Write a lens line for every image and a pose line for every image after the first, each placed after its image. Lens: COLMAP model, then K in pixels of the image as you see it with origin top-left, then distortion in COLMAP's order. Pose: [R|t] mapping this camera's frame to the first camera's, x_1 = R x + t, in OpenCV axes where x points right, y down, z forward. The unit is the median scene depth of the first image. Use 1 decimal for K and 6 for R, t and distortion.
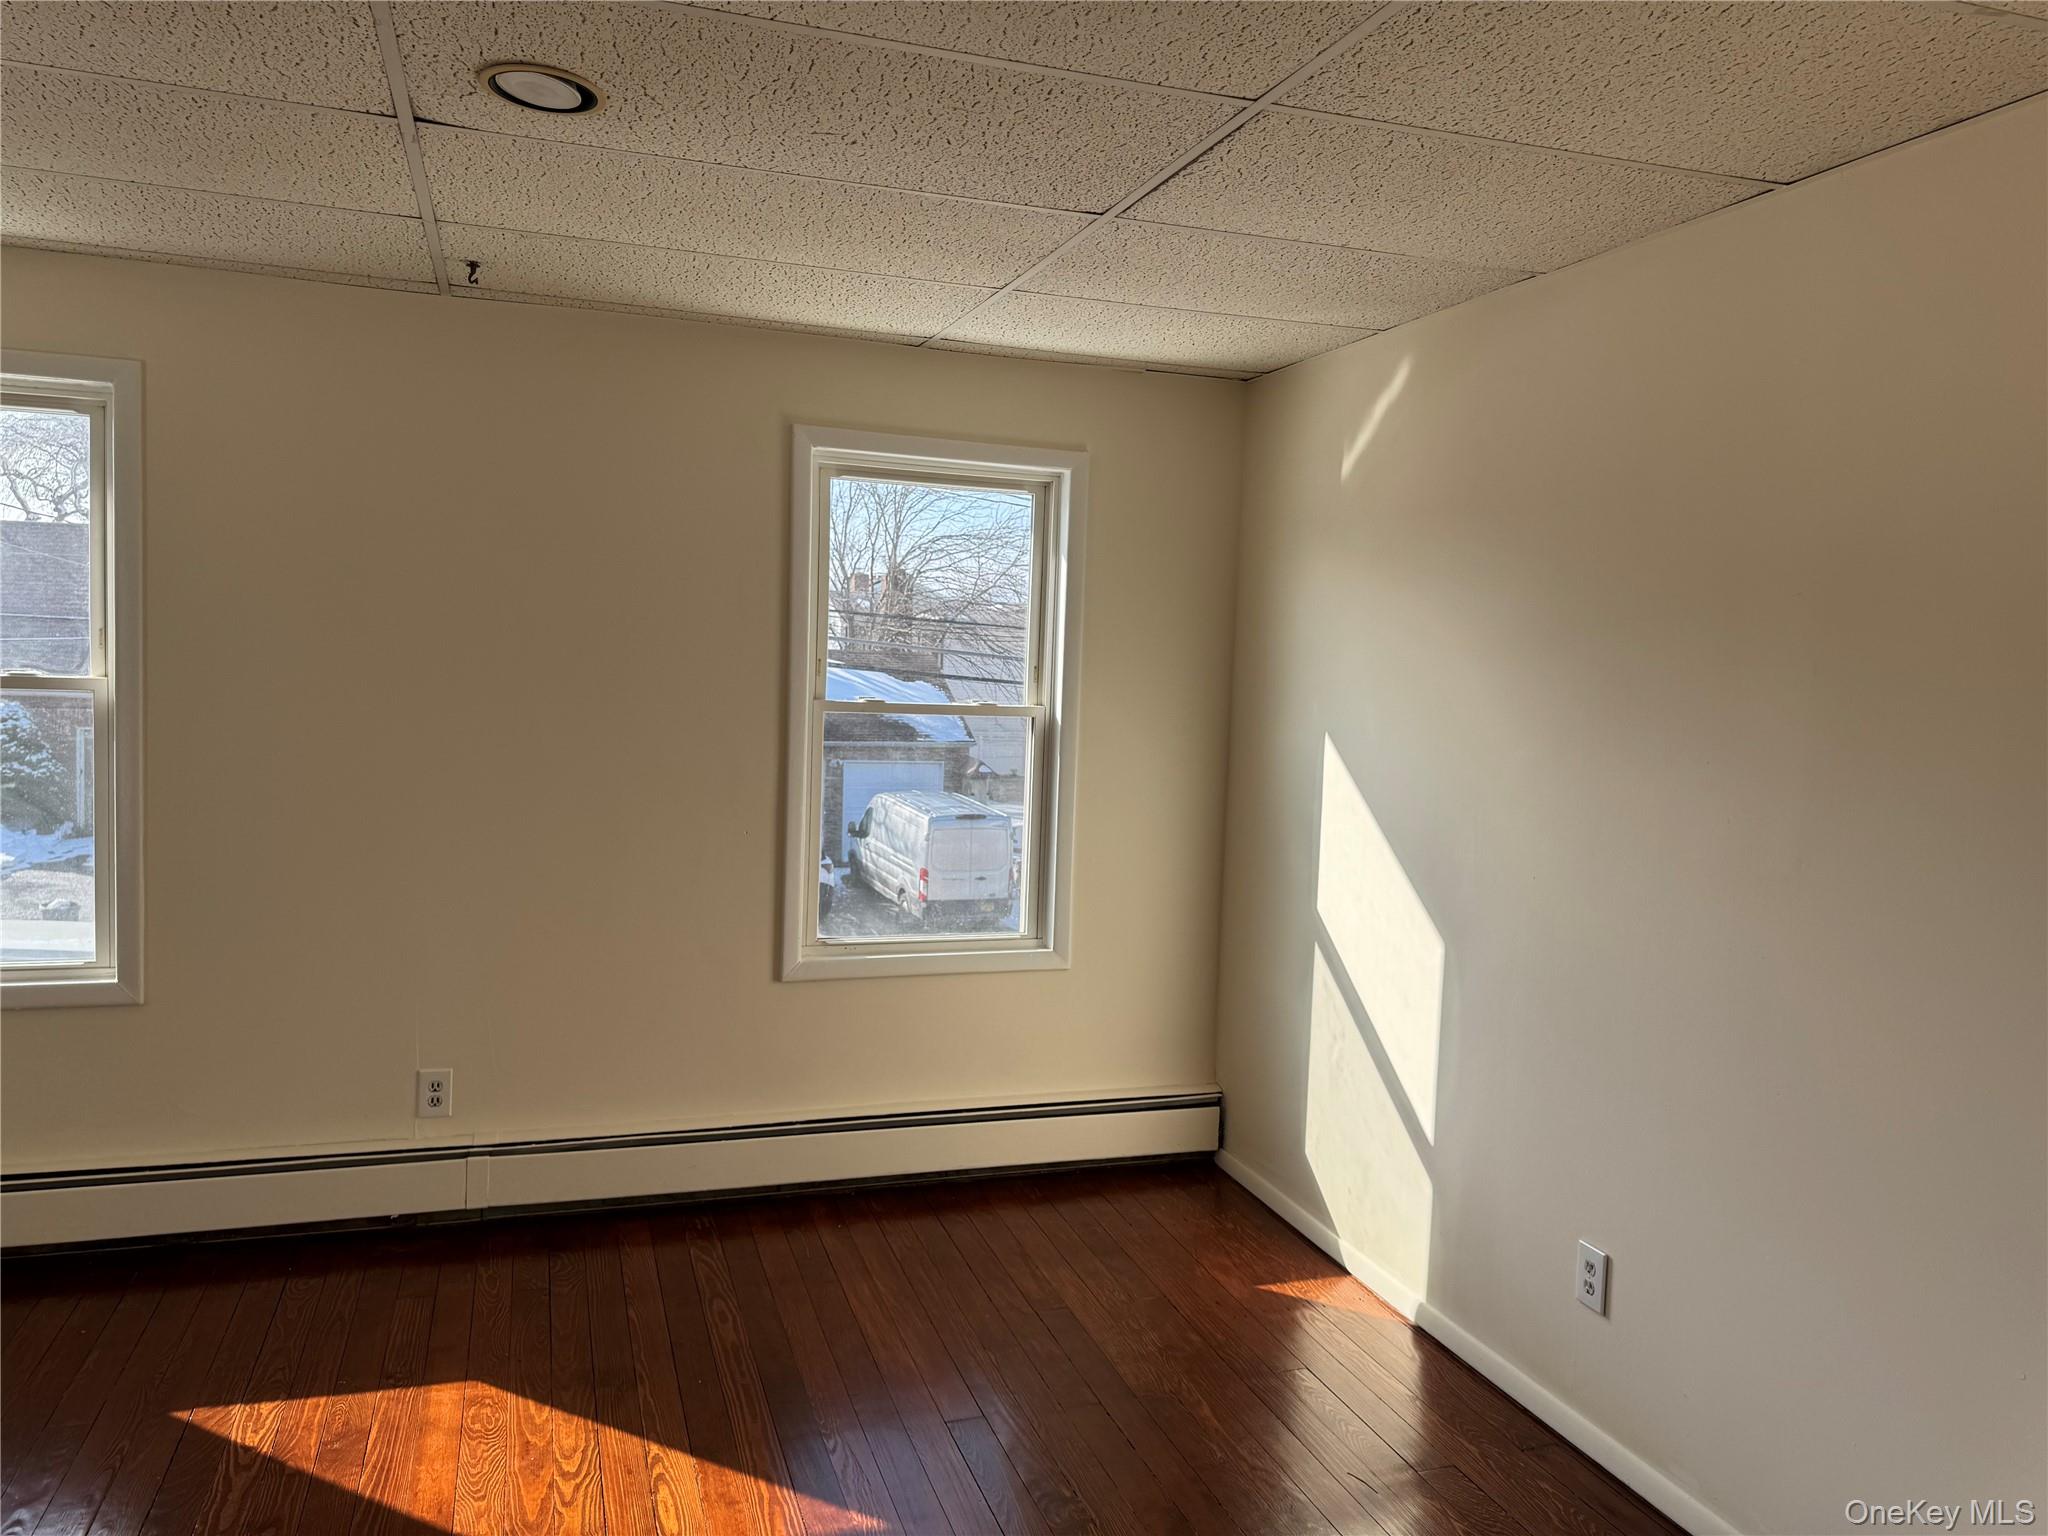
lens RADIAL K [[1451.6, 0, 1029.8], [0, 1451.6, 780.9], [0, 0, 1]] dist [0.050979, -0.001092]
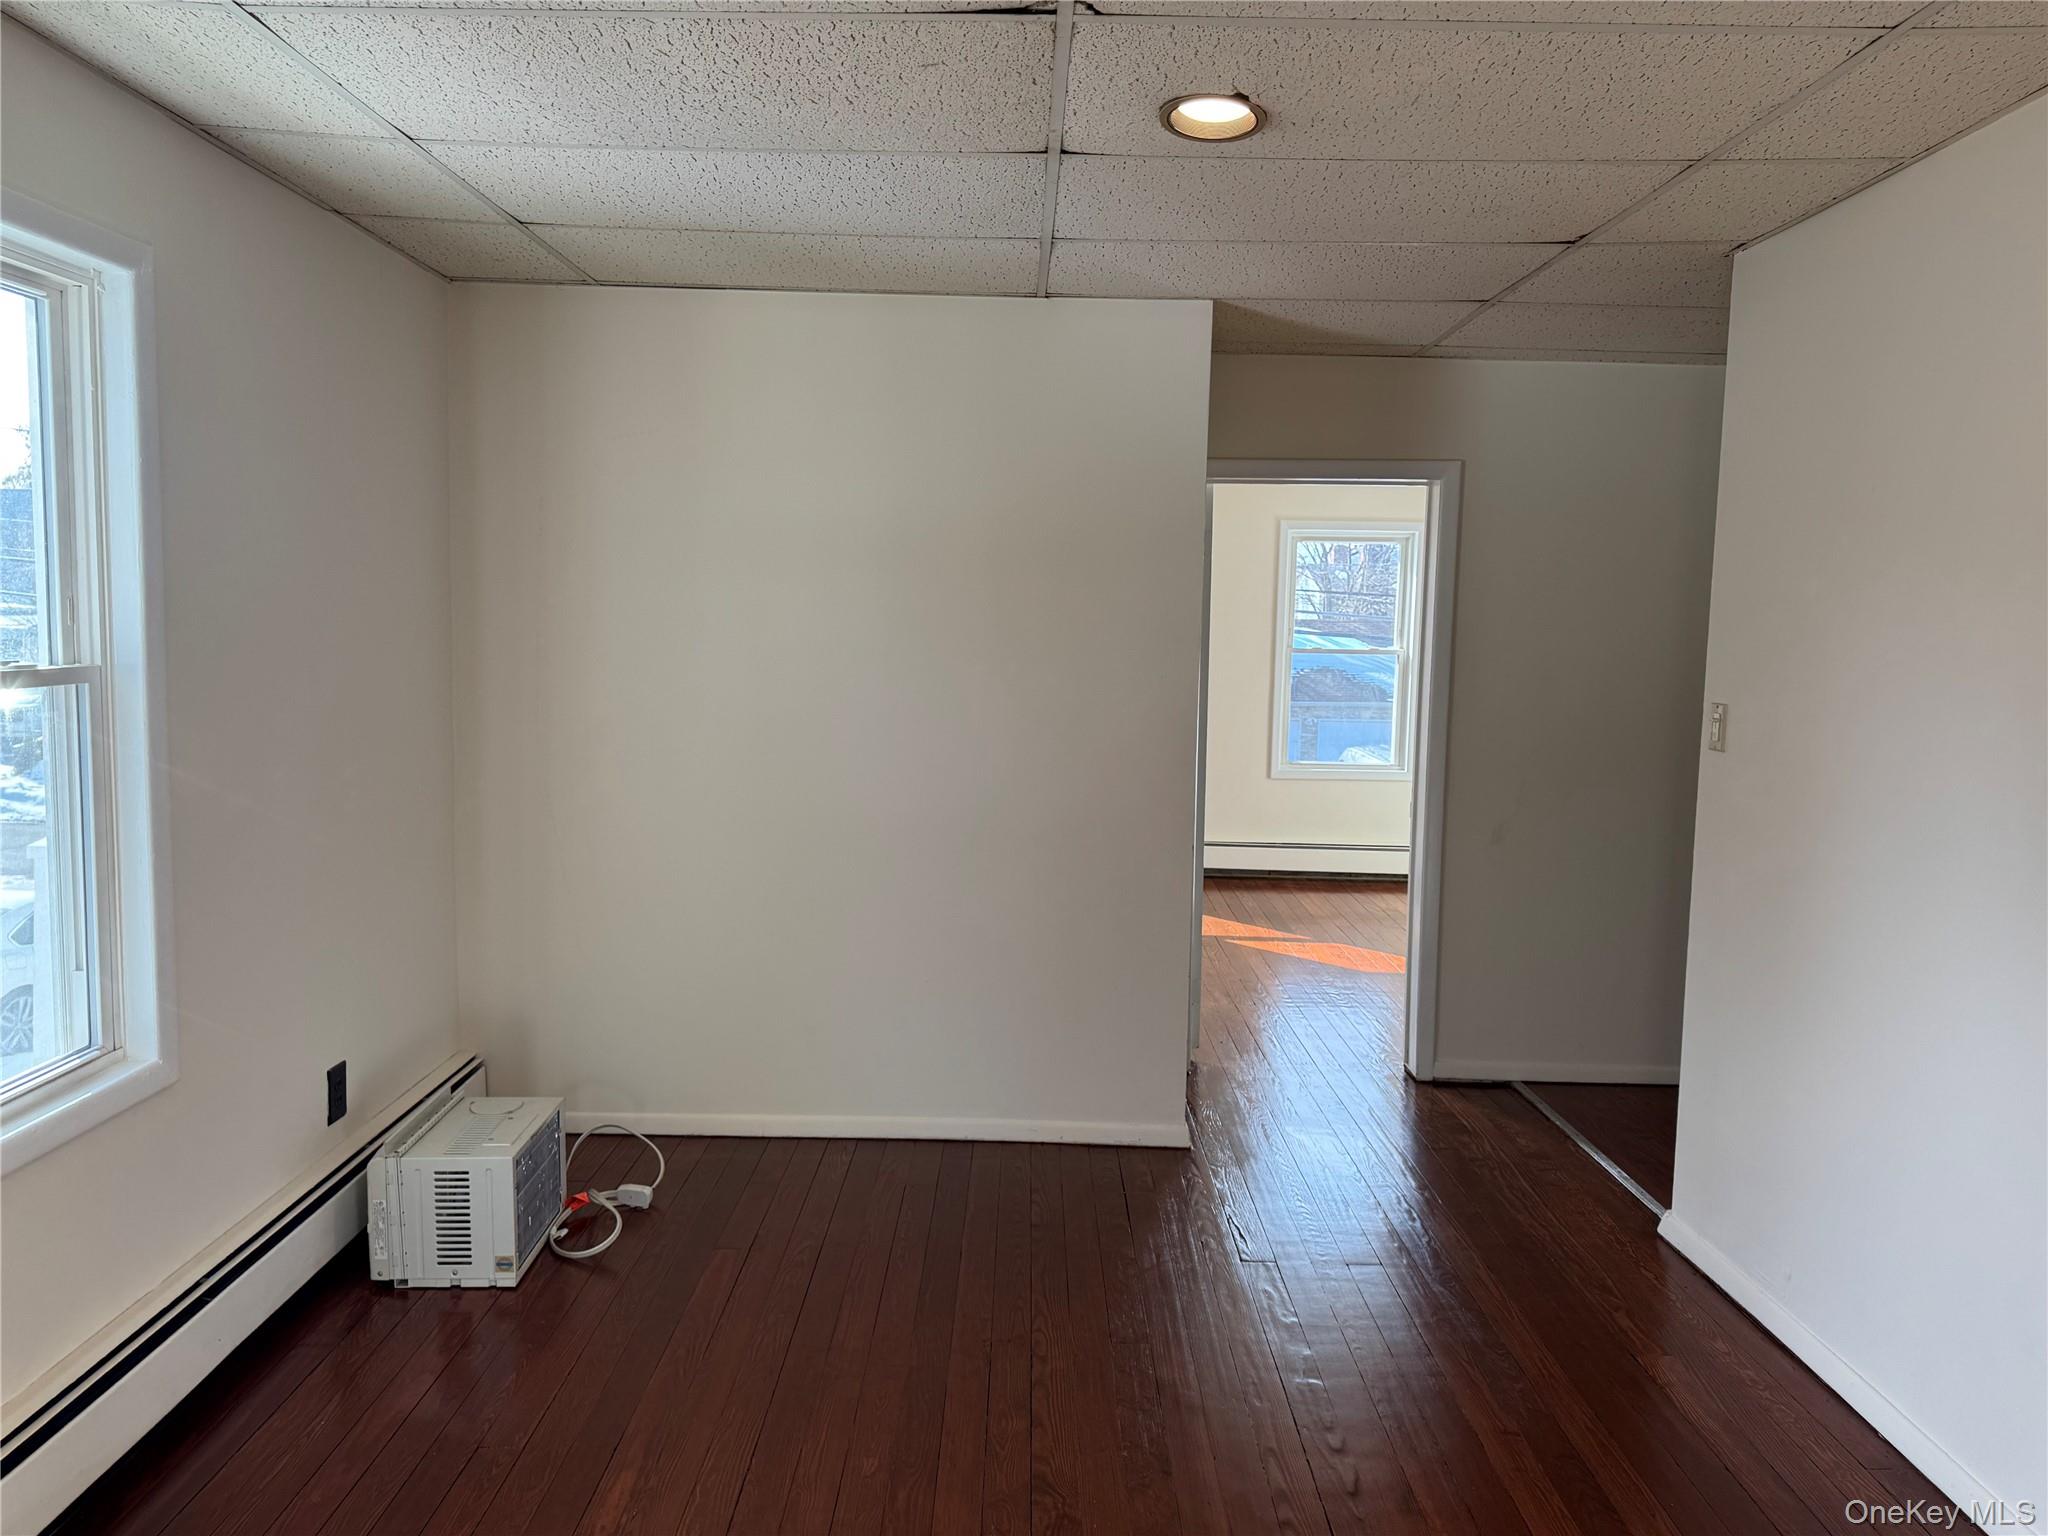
lens RADIAL K [[1451.6, 0, 1029.8], [0, 1451.6, 780.9], [0, 0, 1]] dist [0.050979, -0.001092]
pose [[0.947202, 0.012303, -0.320402, 0.025080], [-0.005987, 0.999768, 0.020688, 0.013741], [0.320582, -0.017677, 0.947056, -0.160201]]
